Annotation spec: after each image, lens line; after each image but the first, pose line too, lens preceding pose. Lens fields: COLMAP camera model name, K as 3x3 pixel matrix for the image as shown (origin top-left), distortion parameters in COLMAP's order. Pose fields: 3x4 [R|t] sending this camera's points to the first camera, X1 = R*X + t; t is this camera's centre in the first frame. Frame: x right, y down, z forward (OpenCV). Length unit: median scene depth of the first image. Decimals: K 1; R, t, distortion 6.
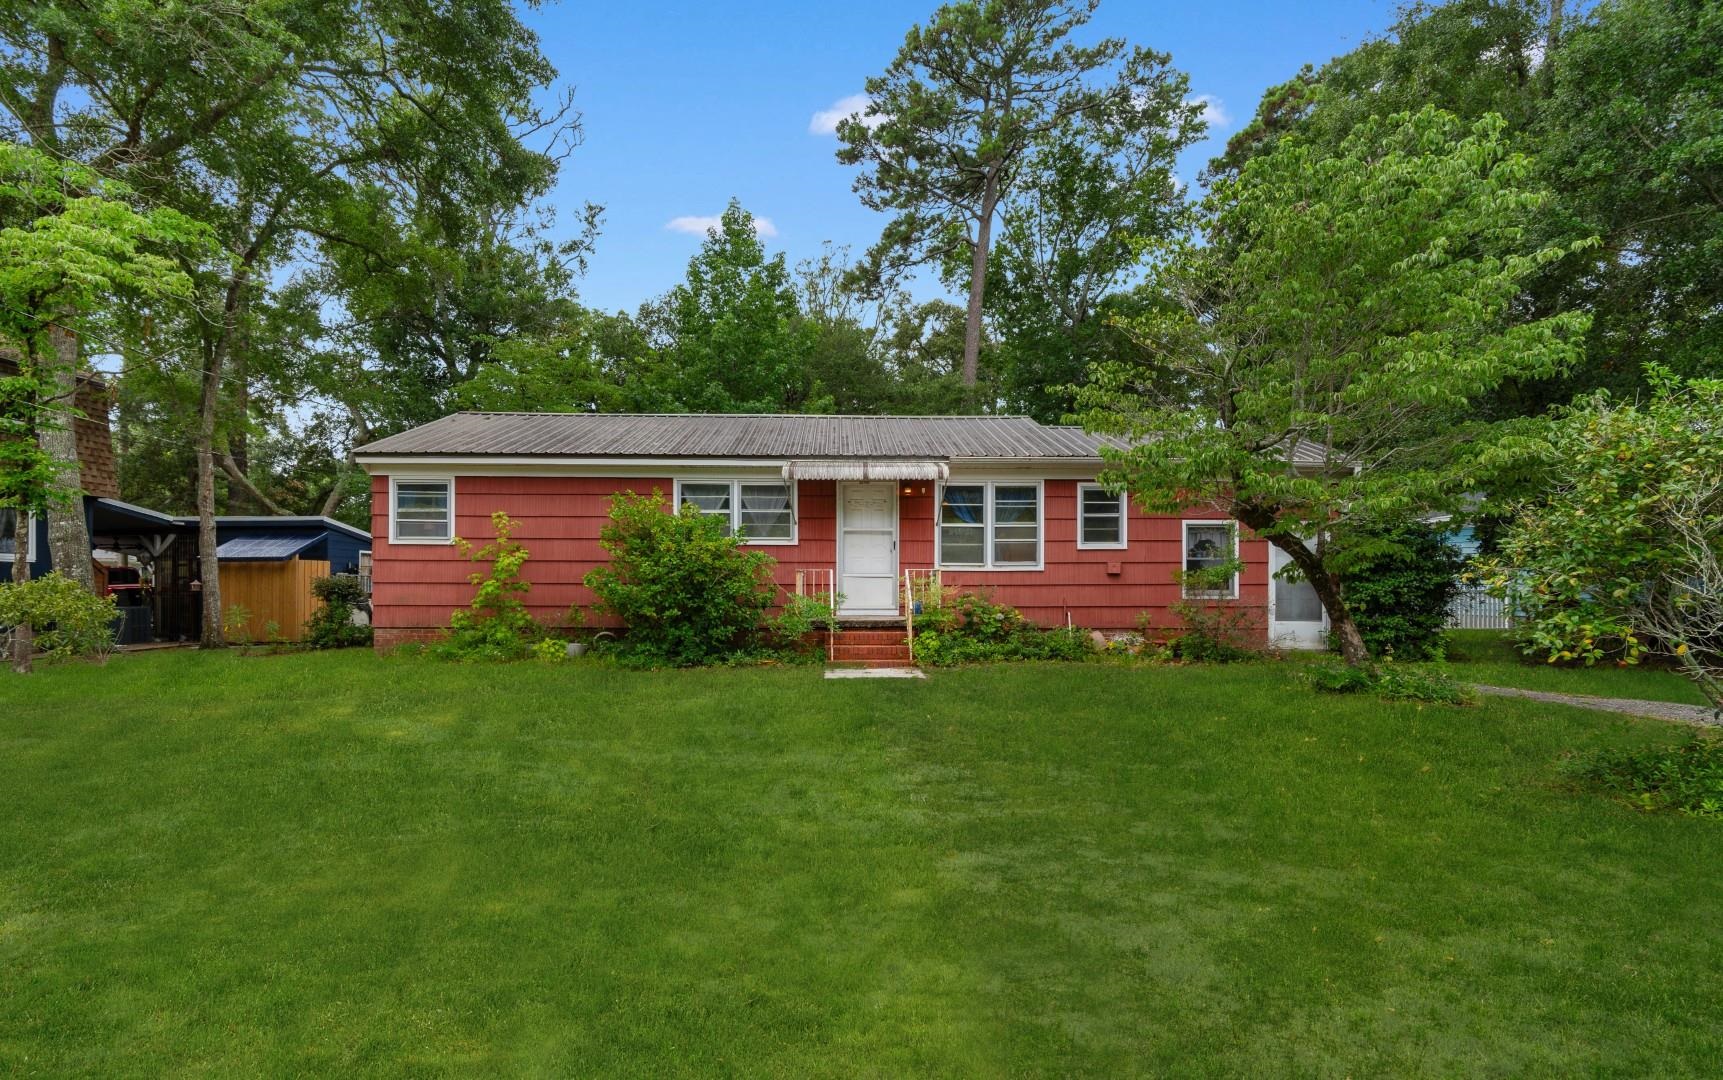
lens RADIAL K [[935.3, 0, 861.5], [0, 935.3, 548.0], [0, 0, 1]] dist [0.001486, 0.000182]
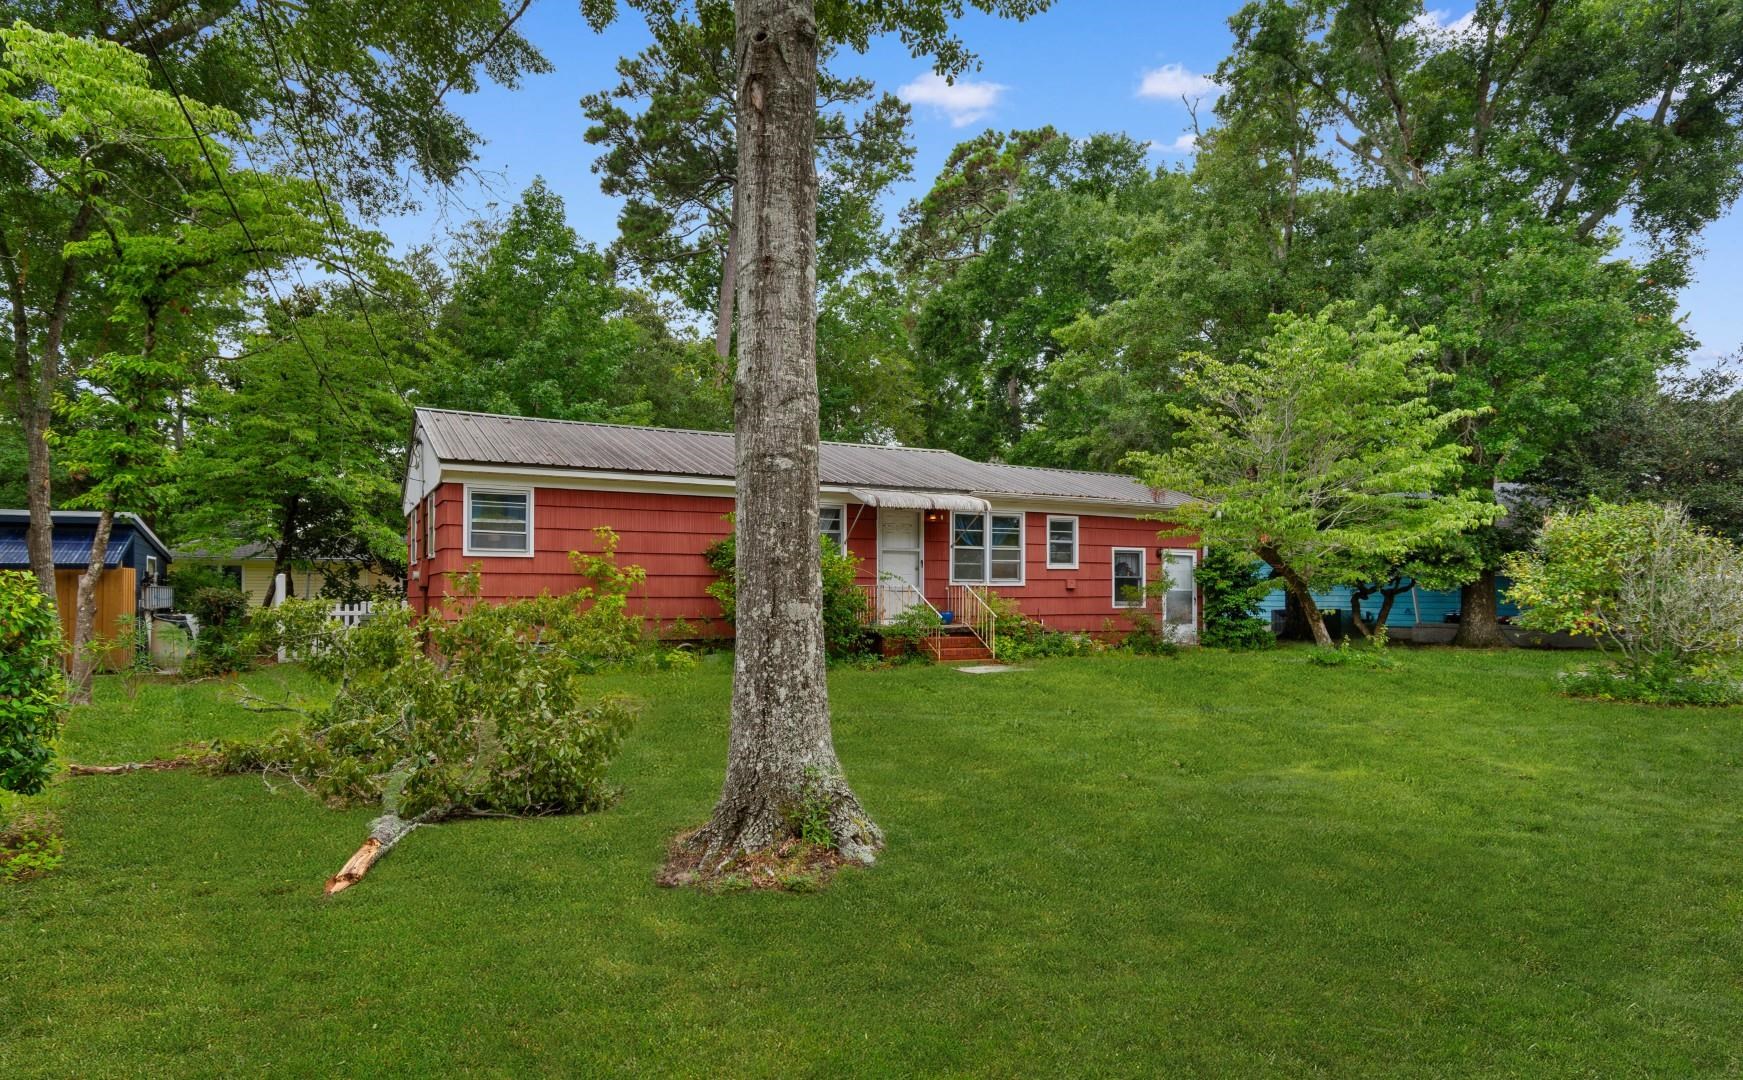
lens RADIAL K [[1066.8, 0, 871.3], [0, 1066.8, 537.0], [0, 0, 1]] dist [-0.001228, -0.000090]
pose [[0.883547, 0.024336, 0.467711, -0.642616], [-0.016945, 0.999656, -0.020002, -0.008722], [-0.468037, 0.009747, 0.883655, -0.149028]]
